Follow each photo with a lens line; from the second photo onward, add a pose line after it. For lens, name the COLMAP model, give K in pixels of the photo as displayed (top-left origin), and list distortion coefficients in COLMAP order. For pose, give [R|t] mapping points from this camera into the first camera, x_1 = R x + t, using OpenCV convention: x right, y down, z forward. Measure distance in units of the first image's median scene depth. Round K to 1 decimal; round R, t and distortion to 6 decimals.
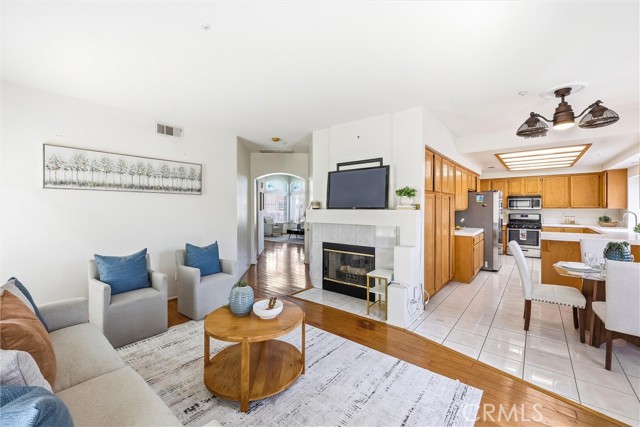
lens RADIAL K [[261.1, 0, 322.1], [0, 261.1, 206.6], [0, 0, 1]] dist [0.000064, -0.000040]
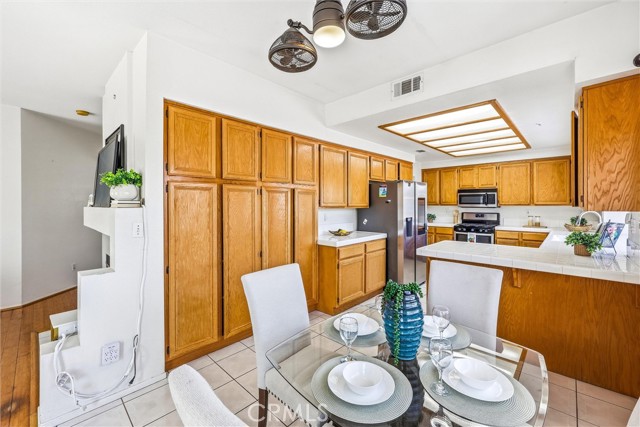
lens RADIAL K [[261.1, 0, 322.1], [0, 261.1, 206.6], [0, 0, 1]] dist [0.000064, -0.000040]
pose [[0.997060, 0.002792, -0.076570, 0.399152], [-0.001845, 0.999921, 0.012432, 0.000711], [0.076599, -0.012254, 0.996987, 0.213257]]
